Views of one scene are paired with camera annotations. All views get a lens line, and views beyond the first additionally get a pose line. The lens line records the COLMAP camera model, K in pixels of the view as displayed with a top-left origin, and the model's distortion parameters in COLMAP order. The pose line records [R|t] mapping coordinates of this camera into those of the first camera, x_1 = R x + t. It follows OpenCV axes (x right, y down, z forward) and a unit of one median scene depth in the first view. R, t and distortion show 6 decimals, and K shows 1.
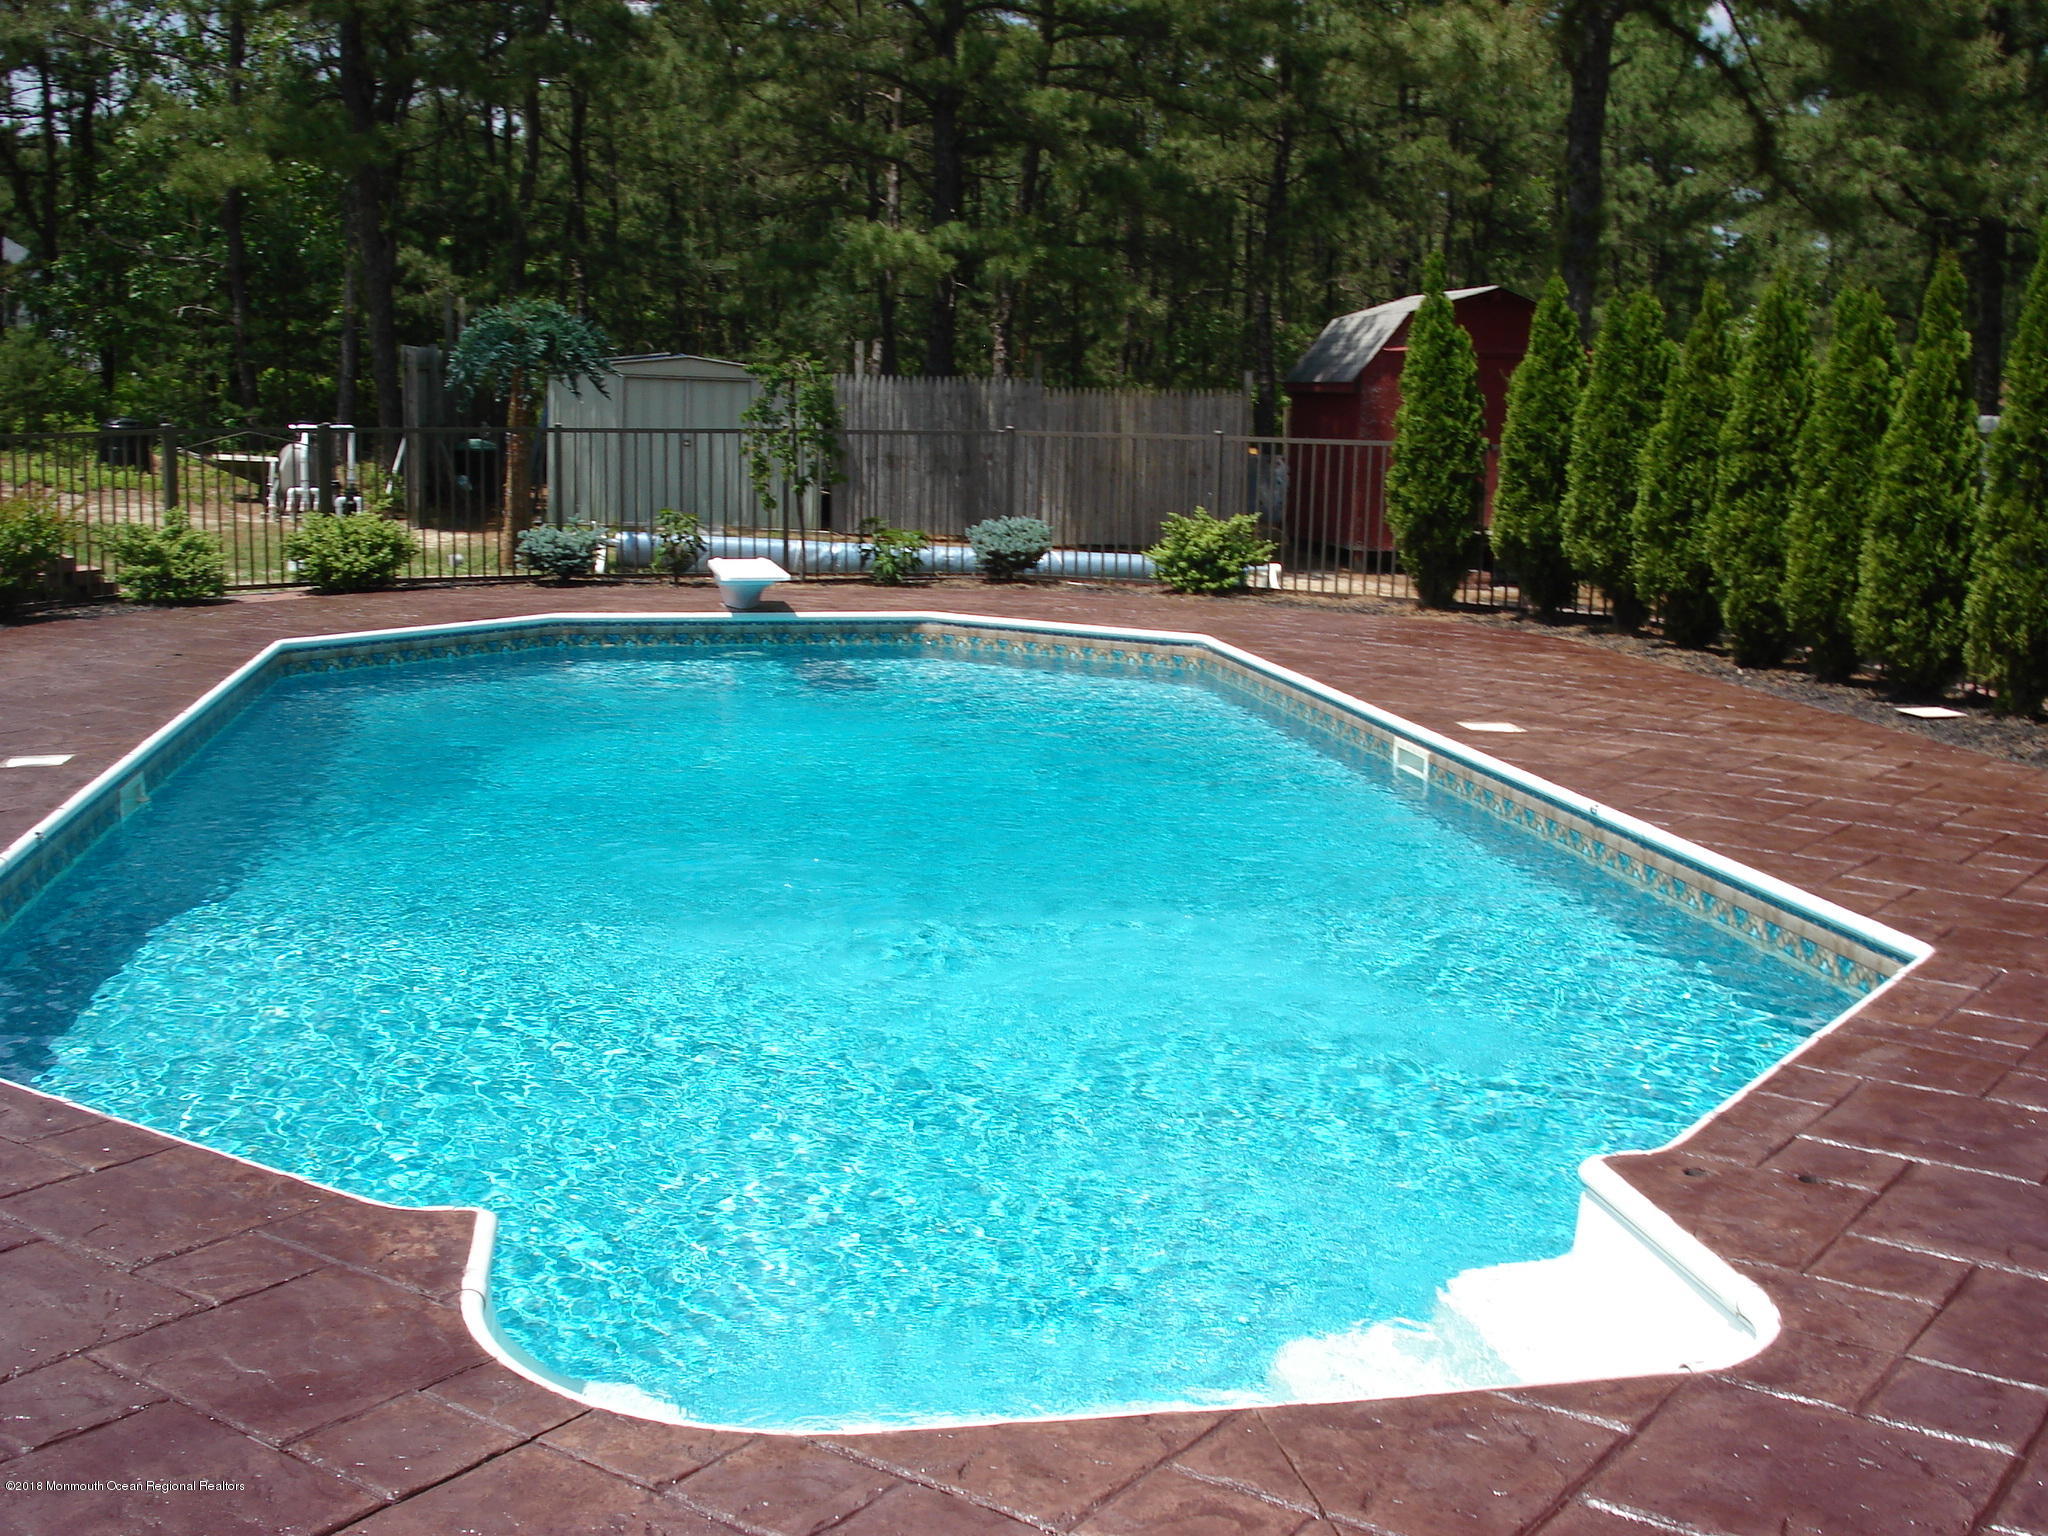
lens RADIAL K [[2319.0, 0, 1024.0], [0, 2319.0, 768.0], [0, 0, 1]] dist [-0.083380, -0.042568]
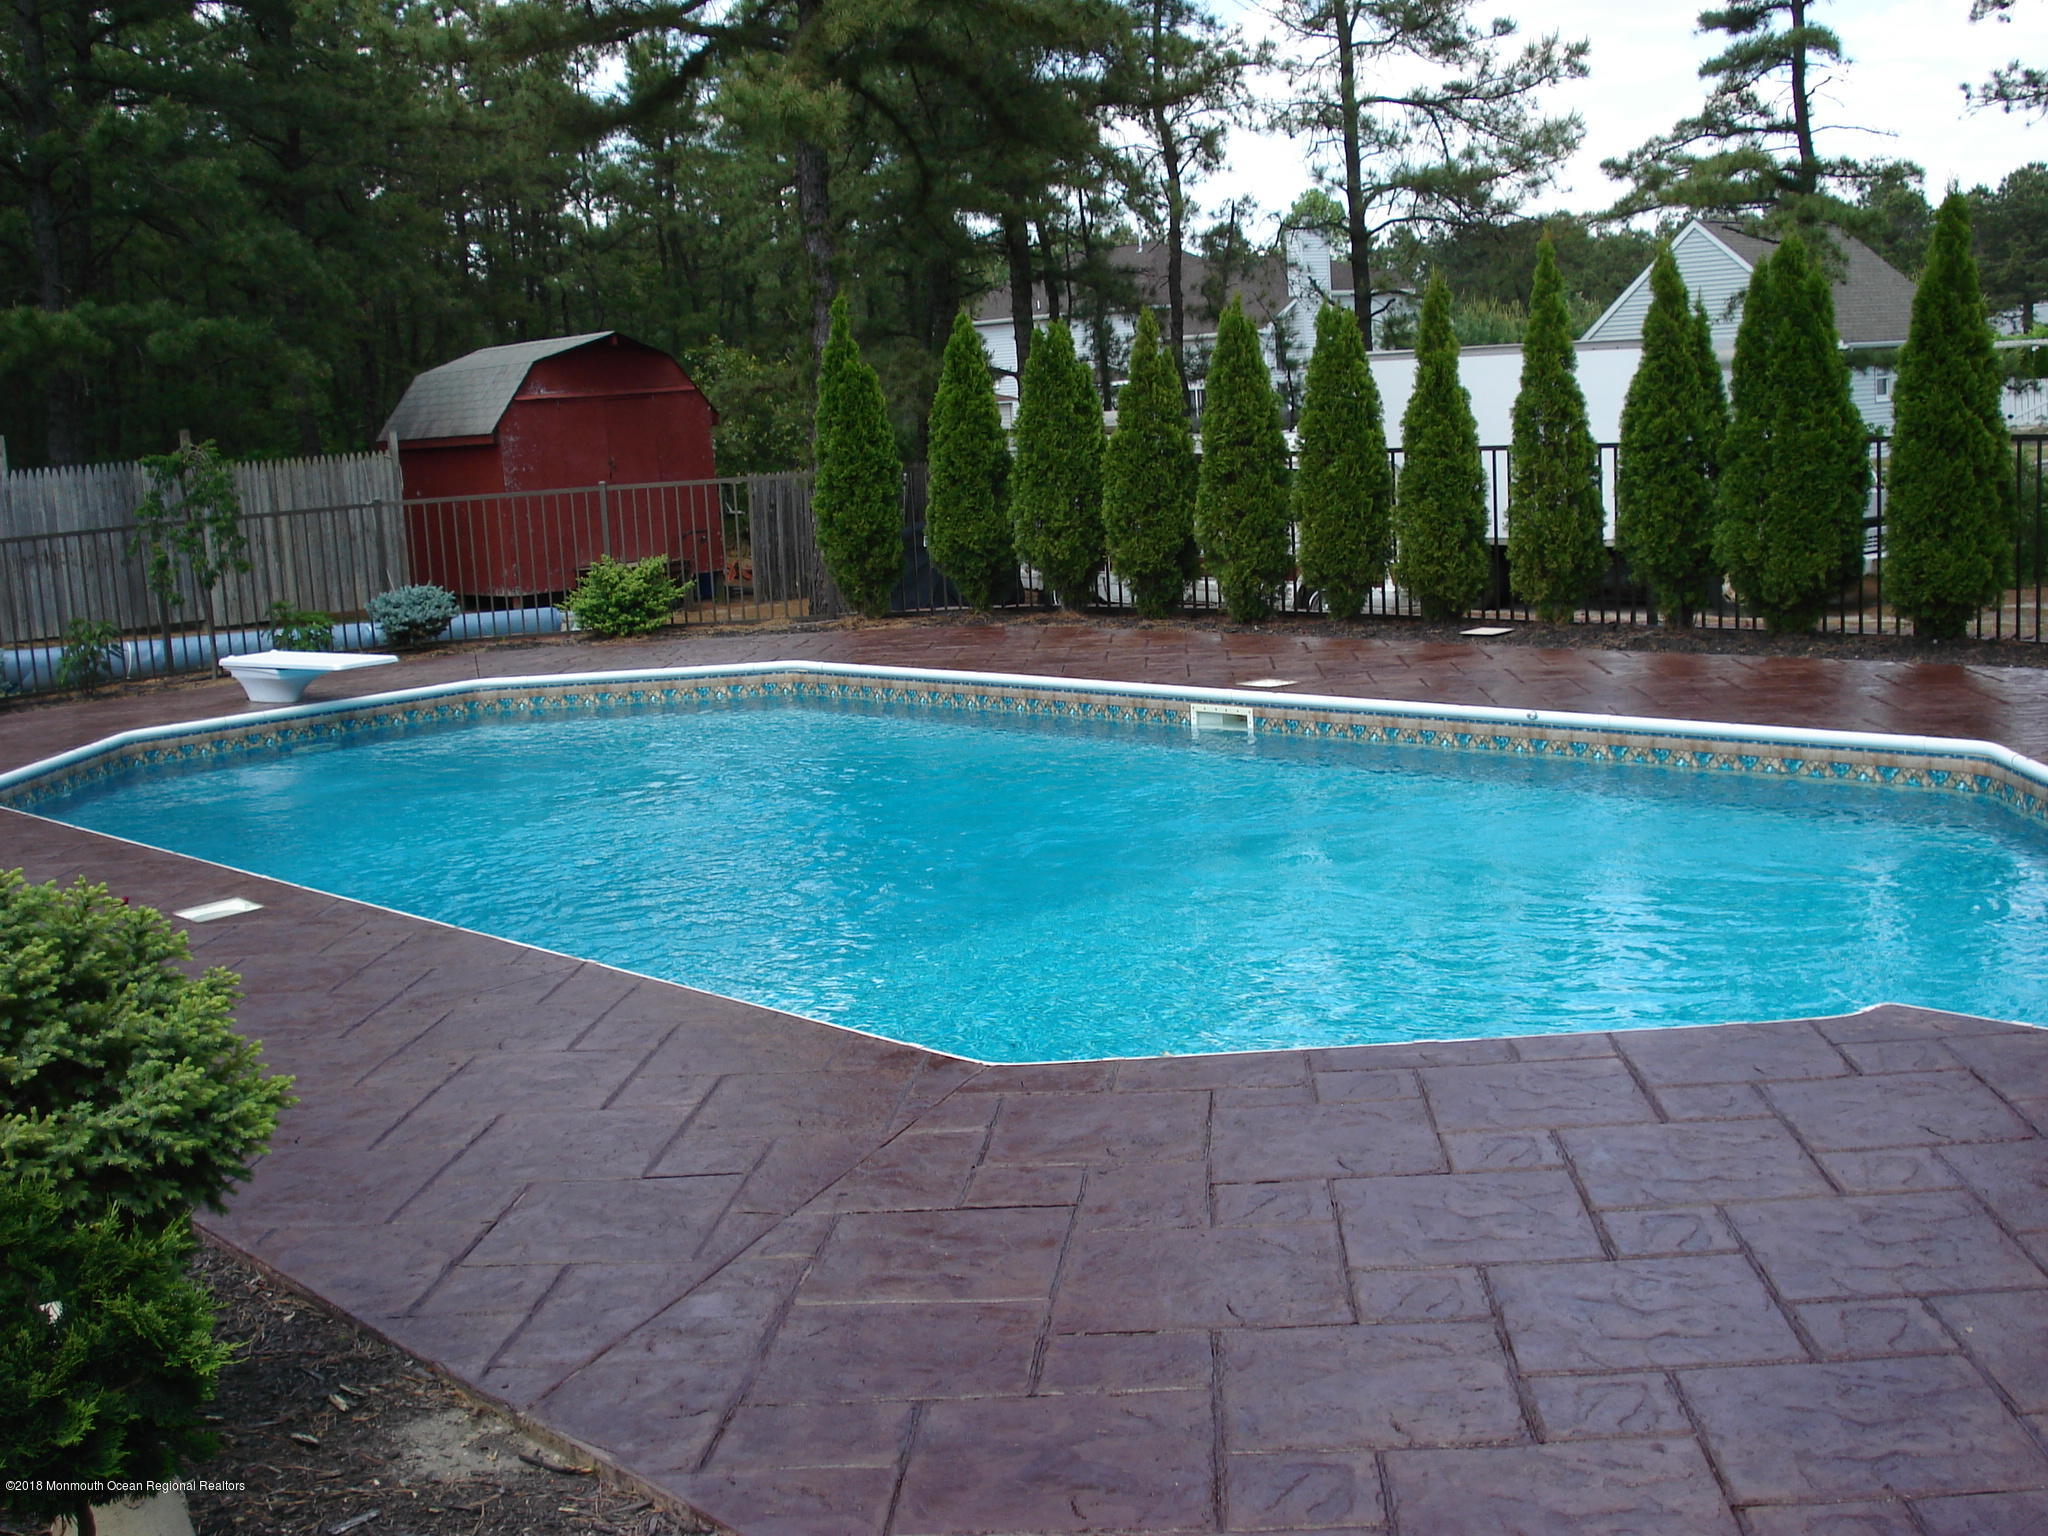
lens RADIAL K [[2319.0, 0, 1024.0], [0, 2319.0, 768.0], [0, 0, 1]] dist [-0.083380, -0.042568]
pose [[0.860961, -0.149791, 0.486117, -0.287641], [0.158320, 0.987102, 0.023764, -0.013452], [-0.483406, 0.056502, 0.873571, 0.009288]]
